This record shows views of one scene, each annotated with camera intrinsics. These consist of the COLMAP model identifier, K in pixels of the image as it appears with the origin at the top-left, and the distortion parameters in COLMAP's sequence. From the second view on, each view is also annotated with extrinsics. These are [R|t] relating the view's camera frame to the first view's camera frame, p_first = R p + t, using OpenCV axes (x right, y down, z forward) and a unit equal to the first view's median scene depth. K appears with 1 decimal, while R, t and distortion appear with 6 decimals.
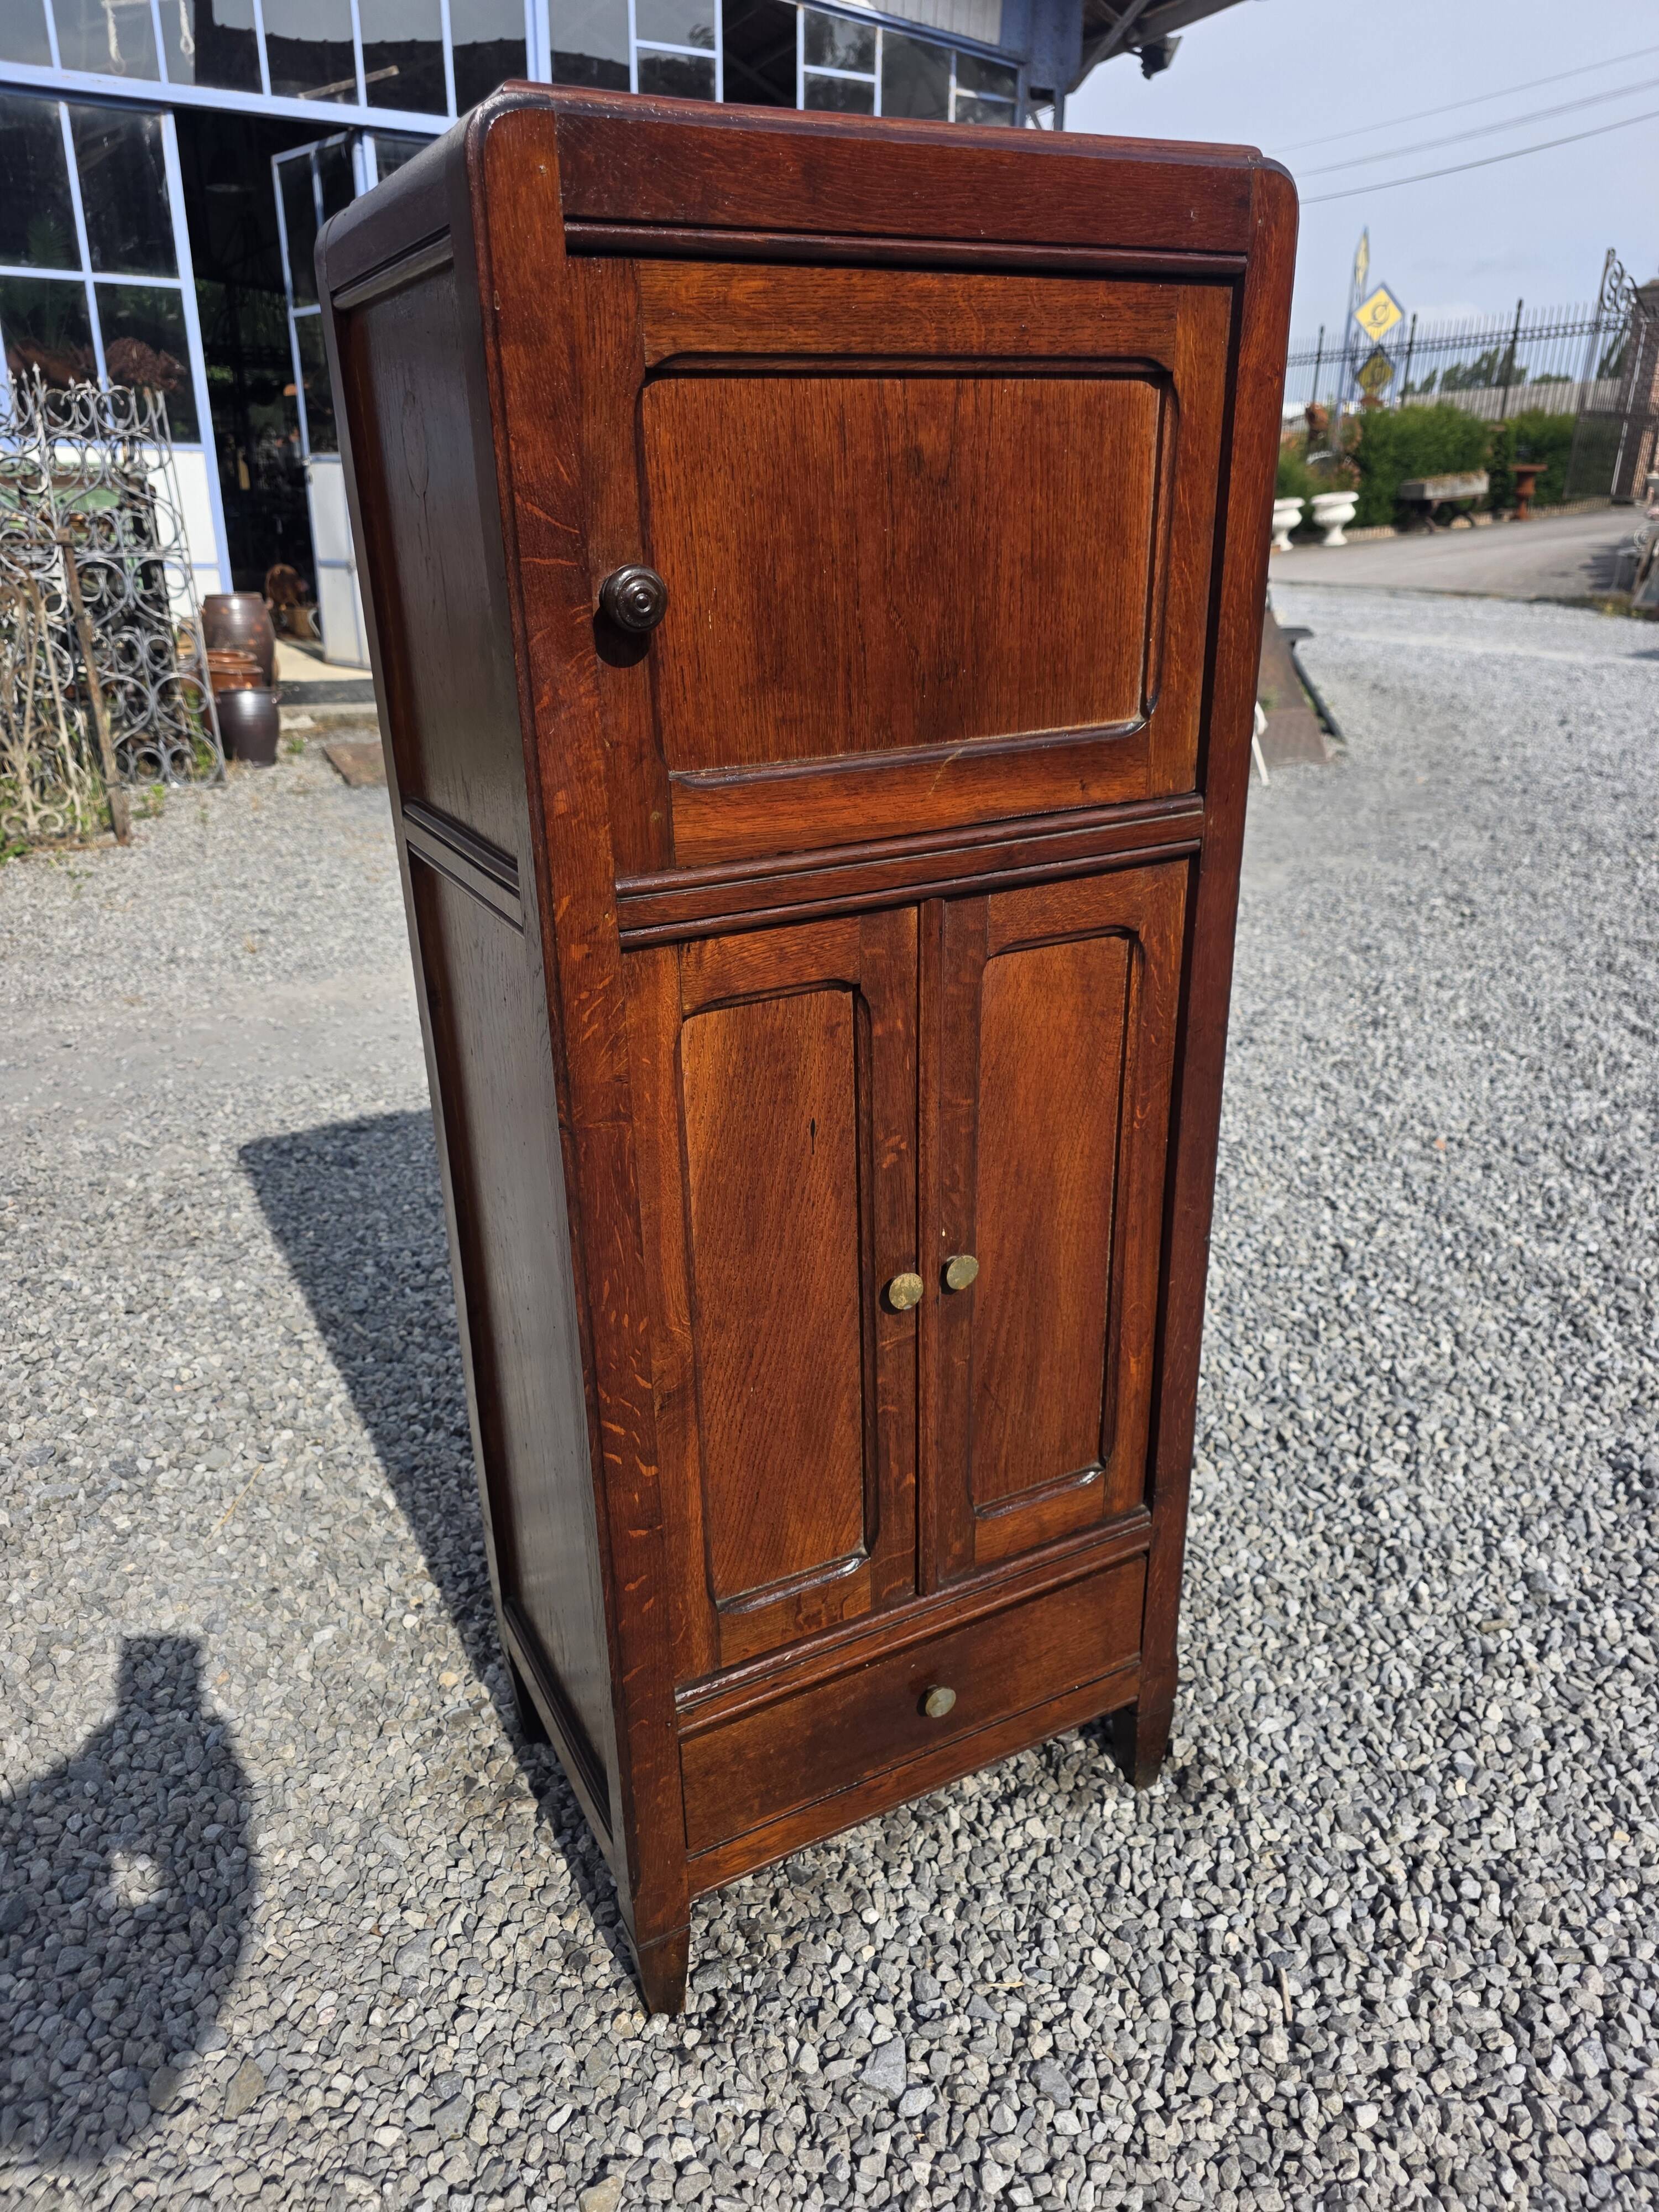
lens RADIAL K [[1499.8, 0, 820.9], [0, 1499.8, 1097.7], [0, 0, 1]] dist [0.031960, -0.024486]
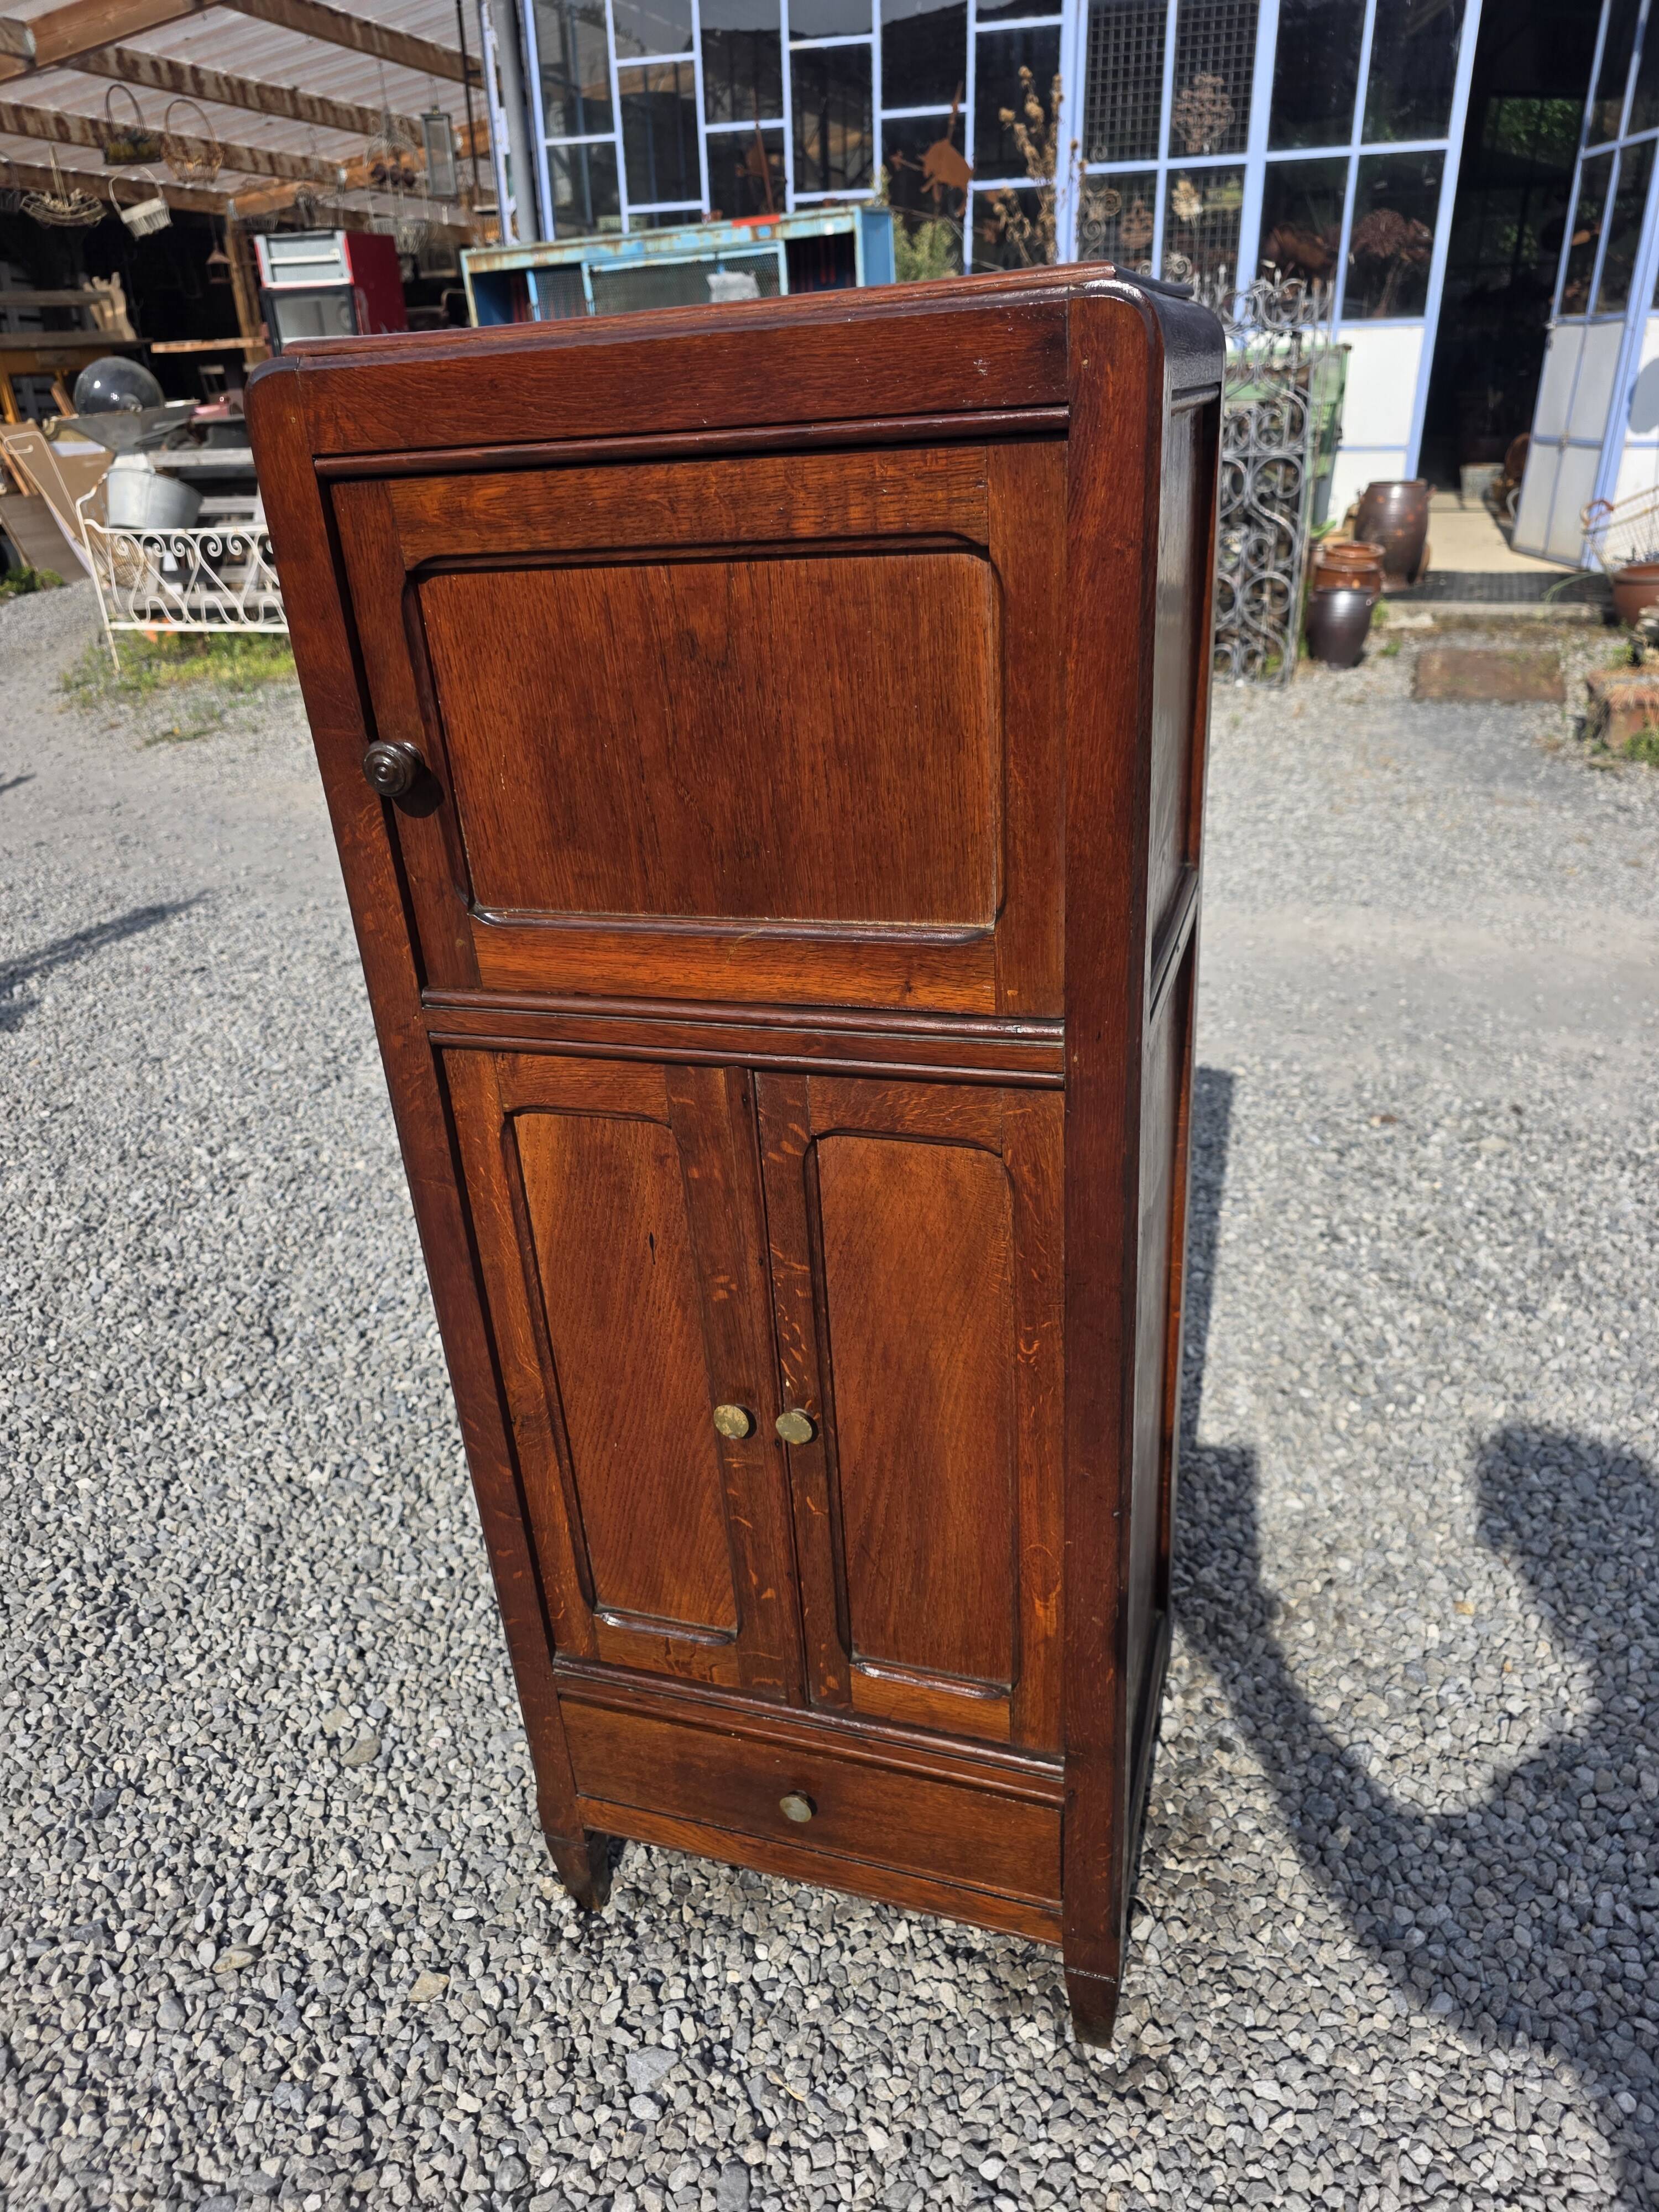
lens RADIAL K [[1506.8, 0, 829.5], [0, 1506.8, 1106.0], [0, 0, 1]] dist [0.016941, -0.007438]
pose [[0.702684, 0.285219, -0.651833, 0.543428], [-0.223278, 0.958253, 0.178600, -0.210175], [0.675561, 0.020041, 0.737032, 0.218749]]
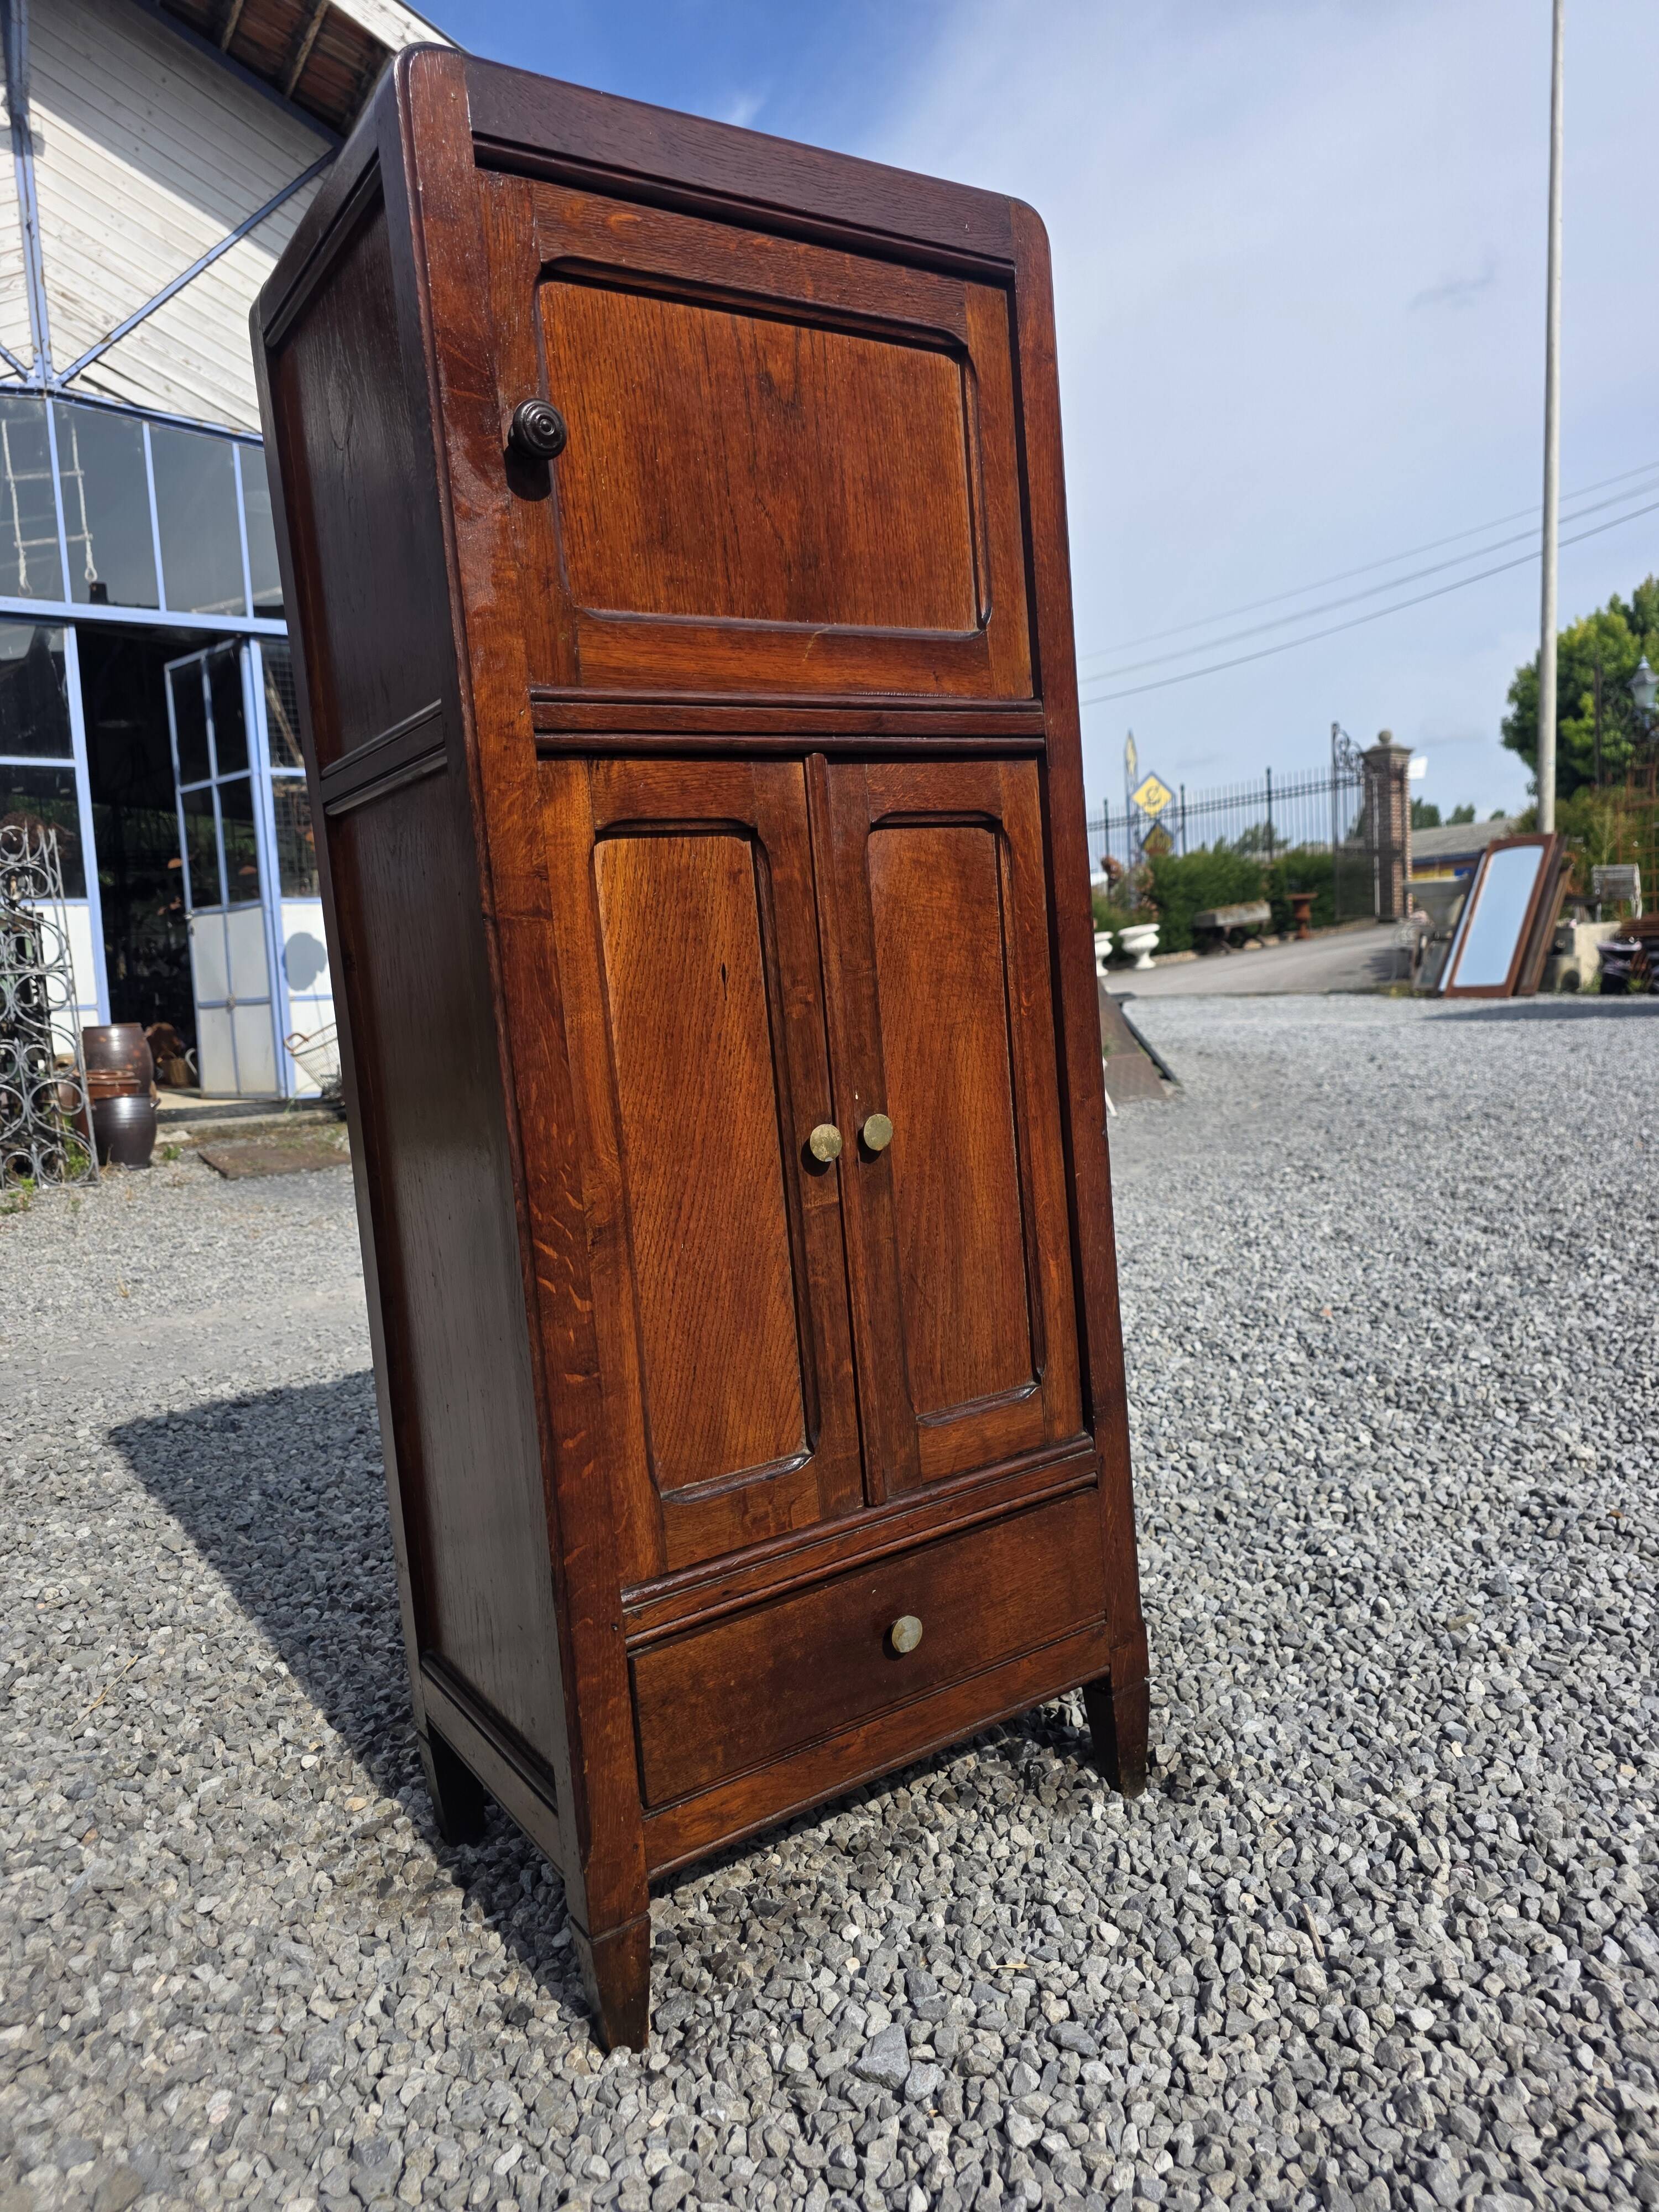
lens RADIAL K [[1492.4, 0, 830.9], [0, 1492.4, 1099.1], [0, 0, 1]] dist [0.041326, -0.034554]
pose [[0.992825, -0.070288, 0.096737, -0.027950], [0.095591, 0.952562, -0.288943, 0.303980], [-0.071838, 0.296116, 0.952446, 0.011190]]
